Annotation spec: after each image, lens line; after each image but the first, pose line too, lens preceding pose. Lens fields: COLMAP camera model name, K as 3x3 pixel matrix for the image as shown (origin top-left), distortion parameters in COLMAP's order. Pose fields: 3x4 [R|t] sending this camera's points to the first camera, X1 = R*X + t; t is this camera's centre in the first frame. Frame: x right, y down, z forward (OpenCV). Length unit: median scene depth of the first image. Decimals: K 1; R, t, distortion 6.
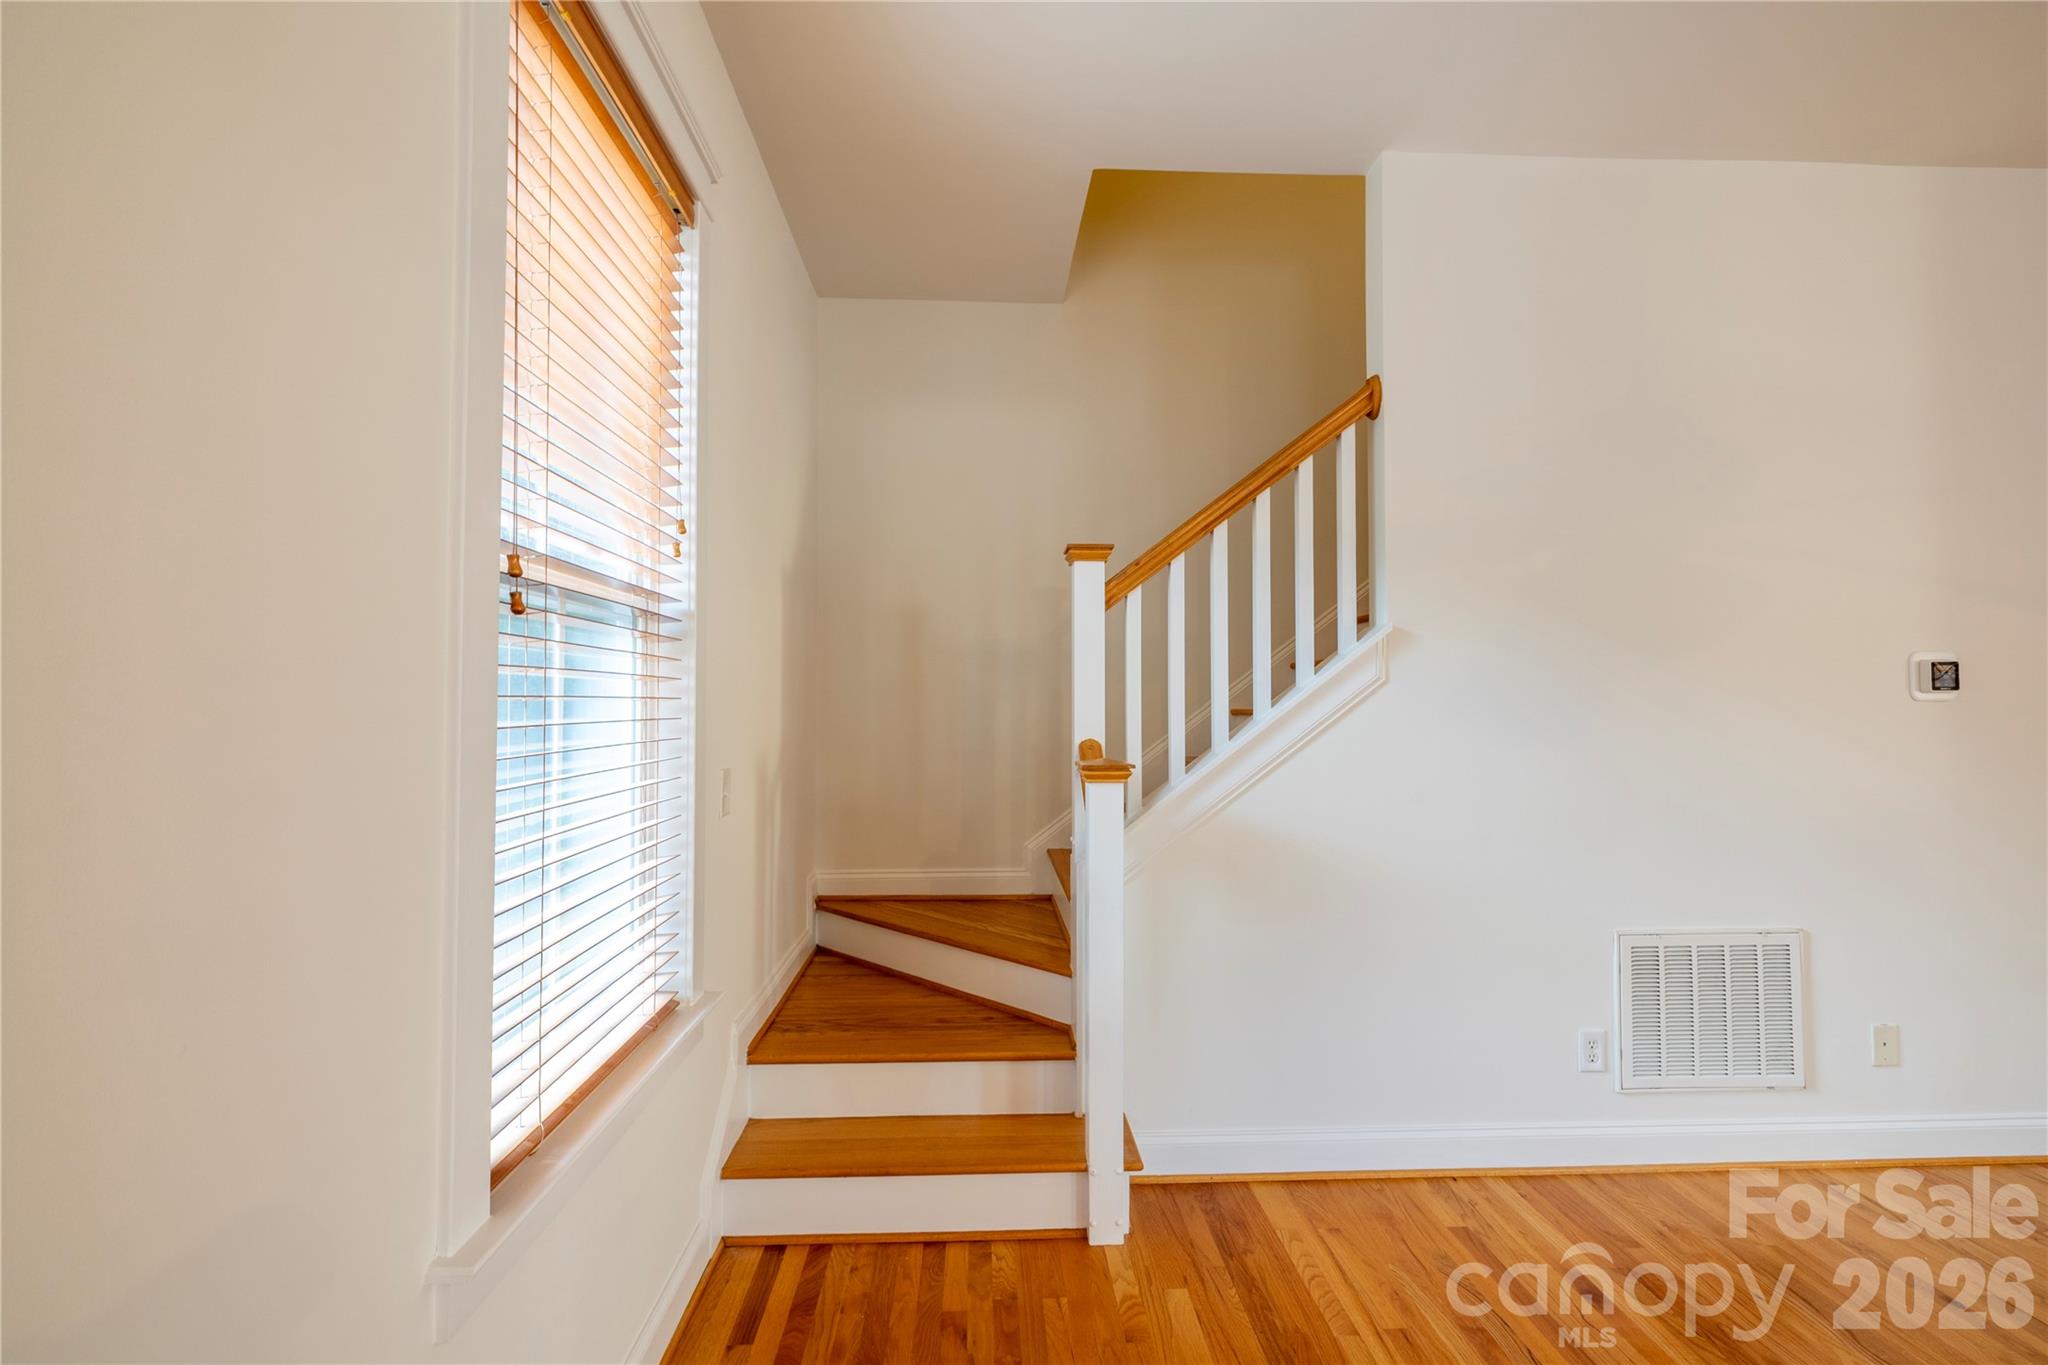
lens RADIAL K [[858.7, 0, 1018.0], [0, 858.7, 677.6], [0, 0, 1]] dist [-0.000118, -0.000117]
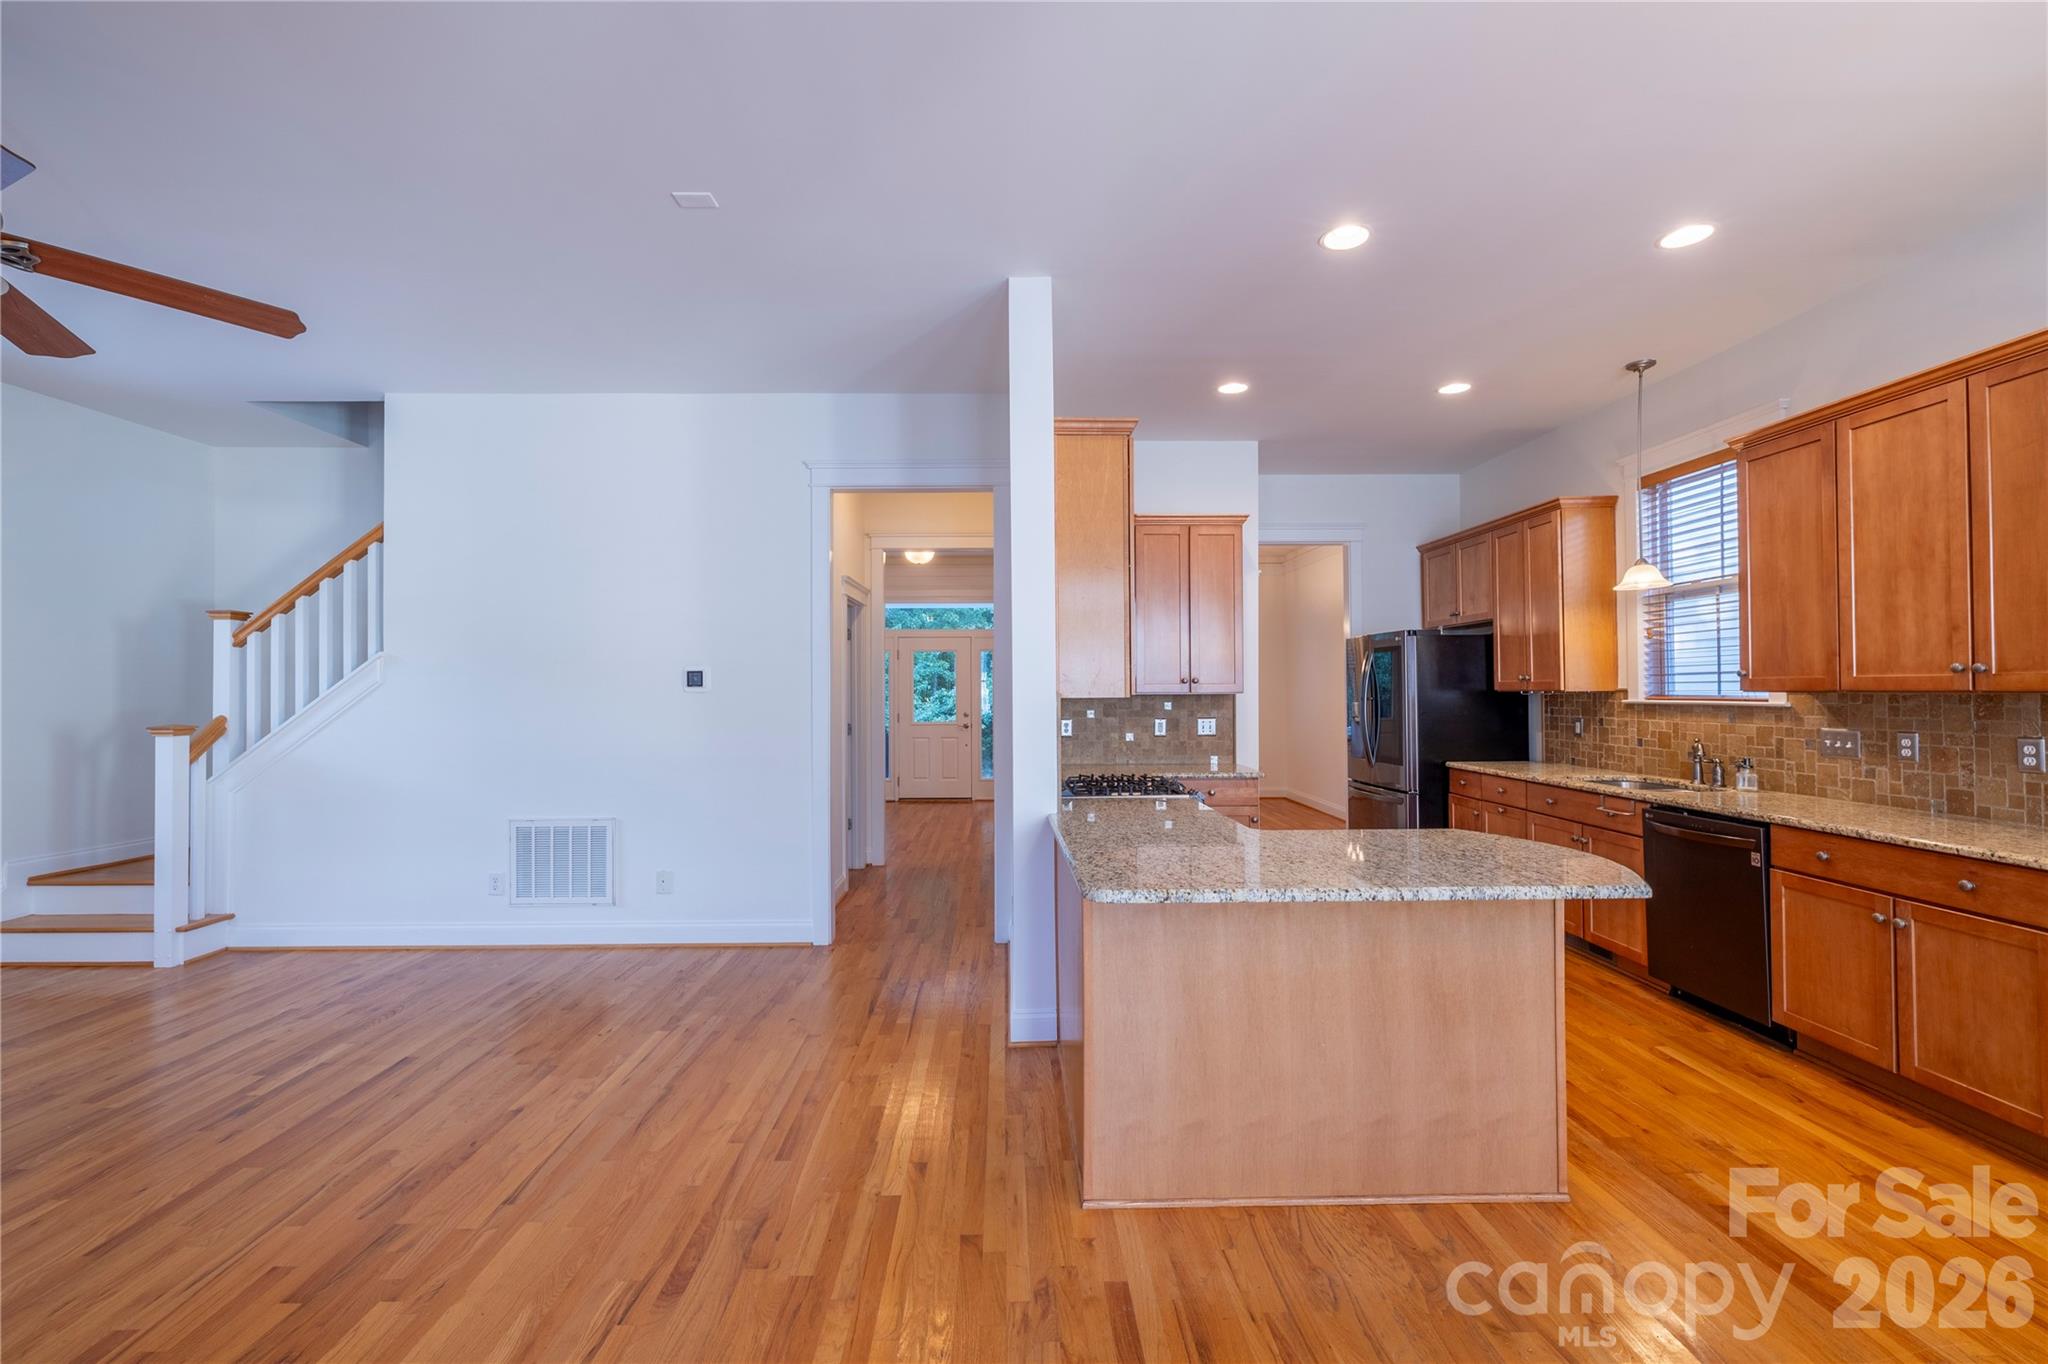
lens RADIAL K [[858.7, 0, 1026.7], [0, 858.7, 688.9], [0, 0, 1]] dist [-0.000118, -0.000117]
pose [[0.999979, -0.001408, -0.006251, 1.790160], [0.001471, 0.999948, 0.010086, -0.003638], [0.006236, -0.010095, 0.999930, -0.824721]]
